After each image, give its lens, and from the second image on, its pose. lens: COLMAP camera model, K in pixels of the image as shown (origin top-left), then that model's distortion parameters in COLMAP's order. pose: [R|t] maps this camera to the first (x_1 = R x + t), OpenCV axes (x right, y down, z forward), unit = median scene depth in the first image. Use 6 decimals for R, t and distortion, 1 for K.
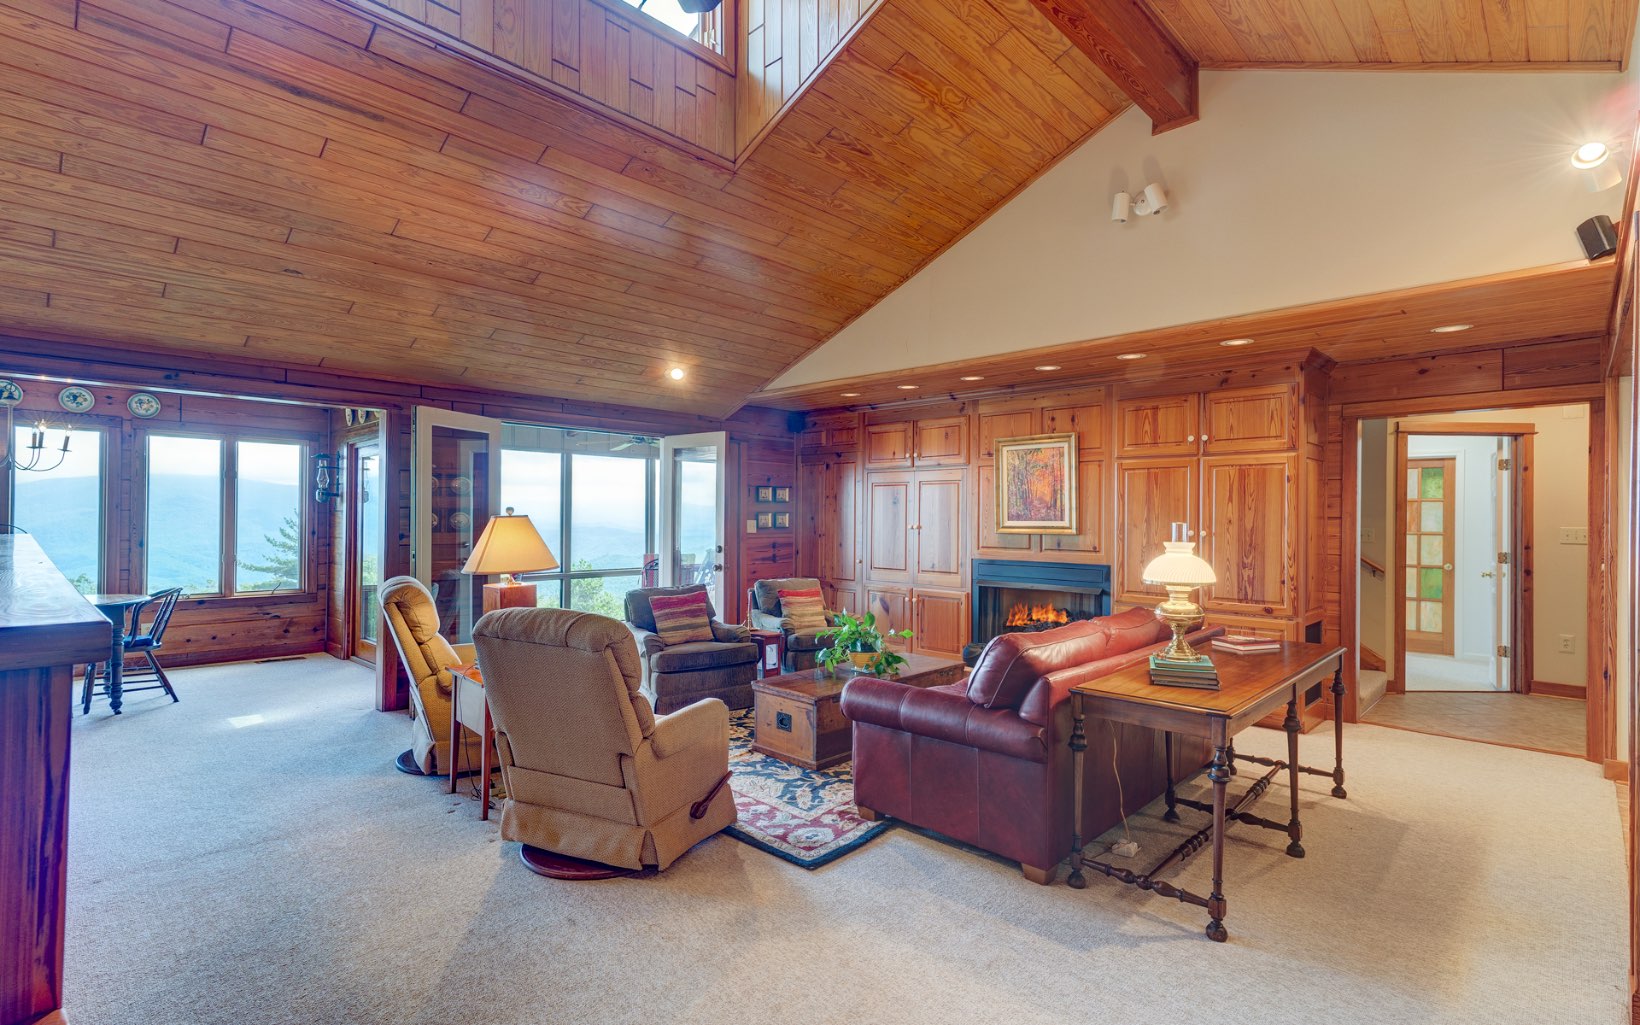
lens RADIAL K [[785.3, 0, 820.6], [0, 785.3, 517.0], [0, 0, 1]] dist [0.015448, 0.000838]
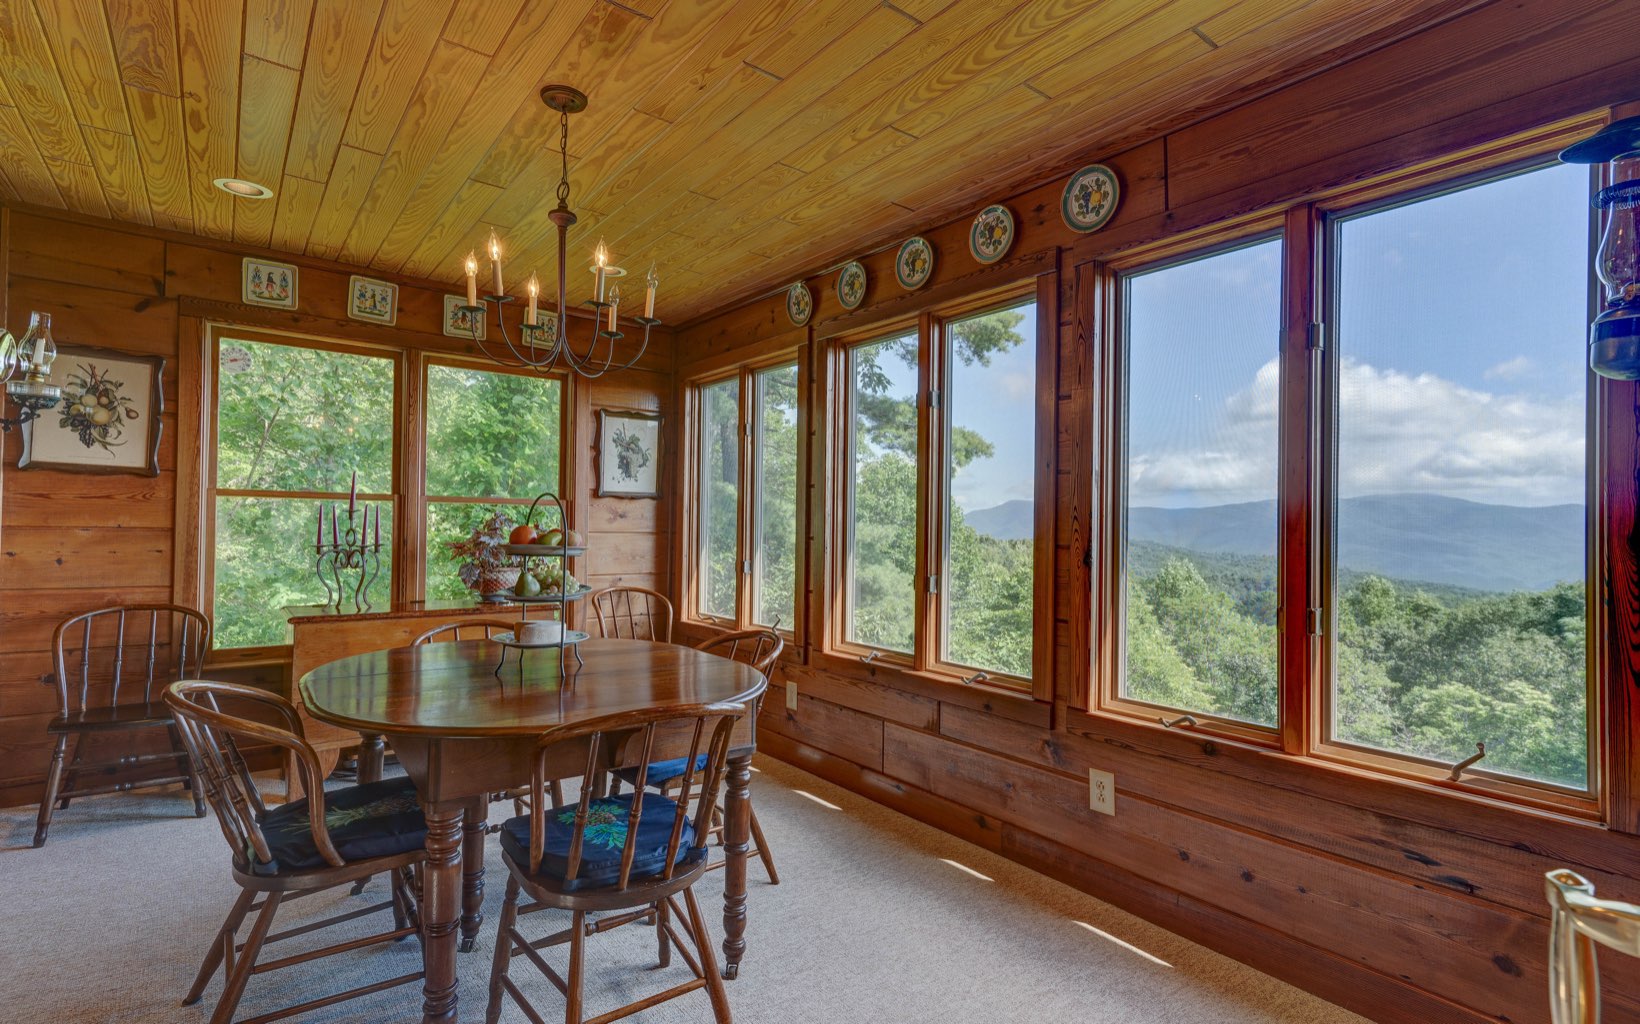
lens RADIAL K [[785.3, 0, 833.3], [0, 785.3, 512.0], [0, 0, 1]] dist [0.015448, 0.000838]
pose [[-0.131341, -0.030336, -0.990873, -0.405819], [-0.009613, 0.999524, -0.029326, 0.020433], [0.991291, 0.005674, -0.131570, 0.816001]]
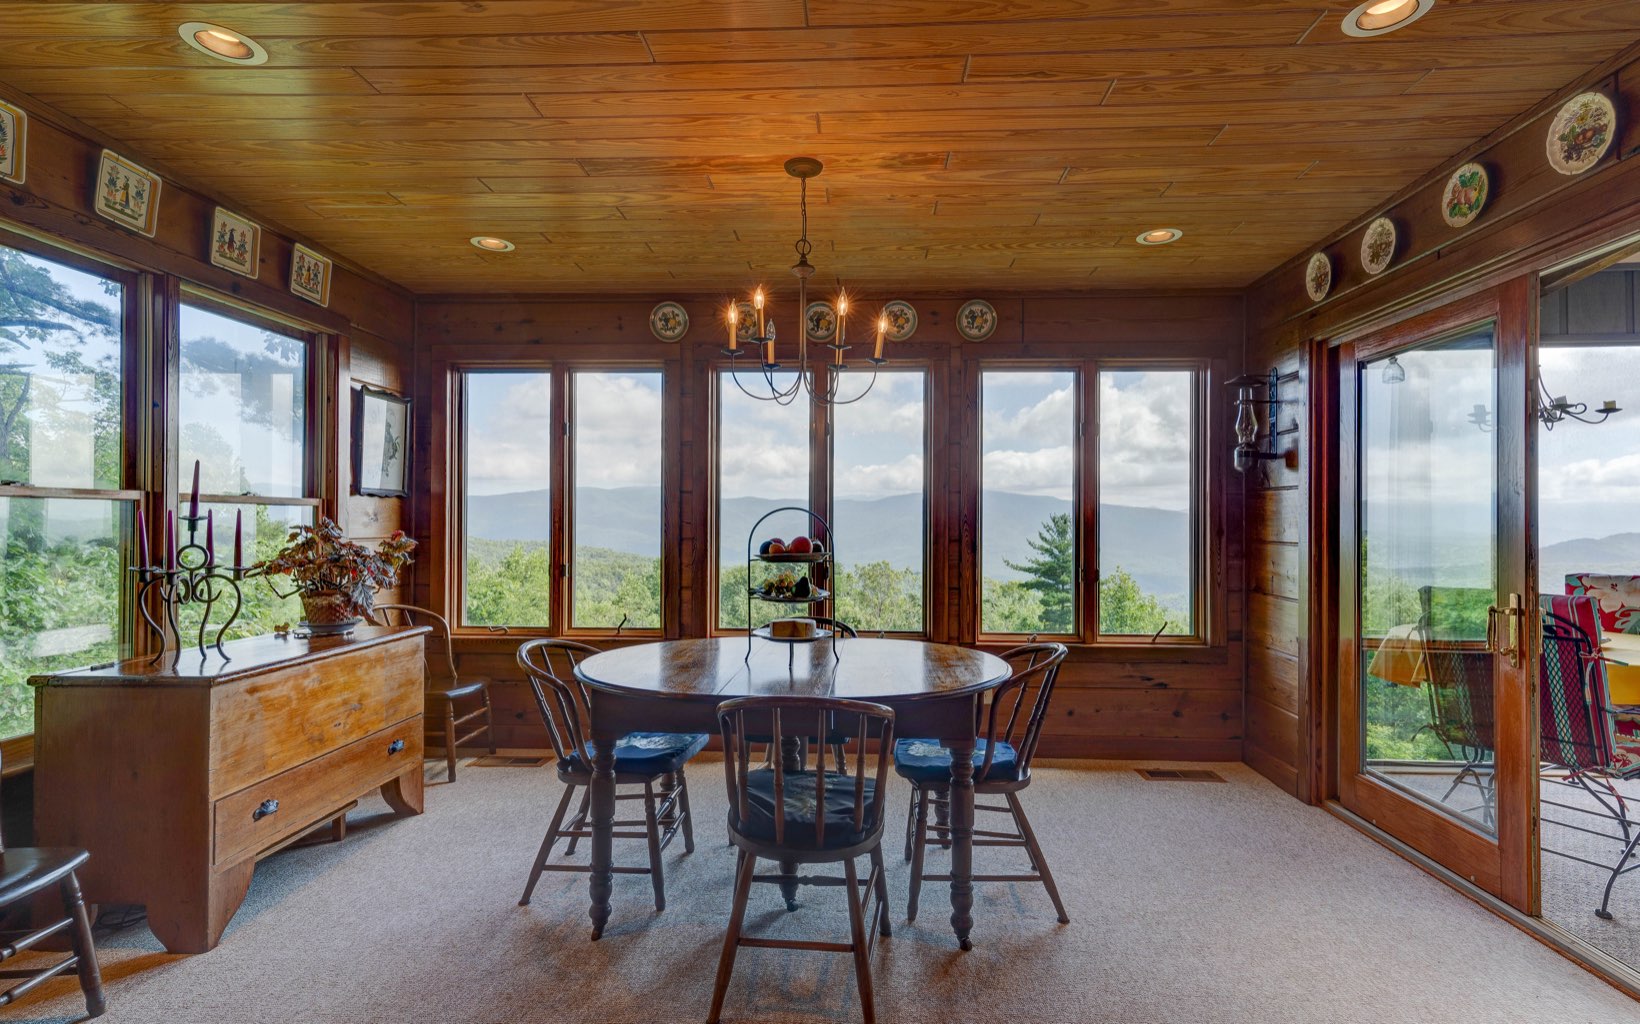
lens RADIAL K [[785.3, 0, 832.1], [0, 785.3, 516.2], [0, 0, 1]] dist [0.015448, 0.000838]
pose [[0.664128, -0.011038, -0.747537, -0.418527], [0.004712, 0.999933, -0.010579, 0.013450], [0.747604, 0.003504, 0.664136, 0.454889]]
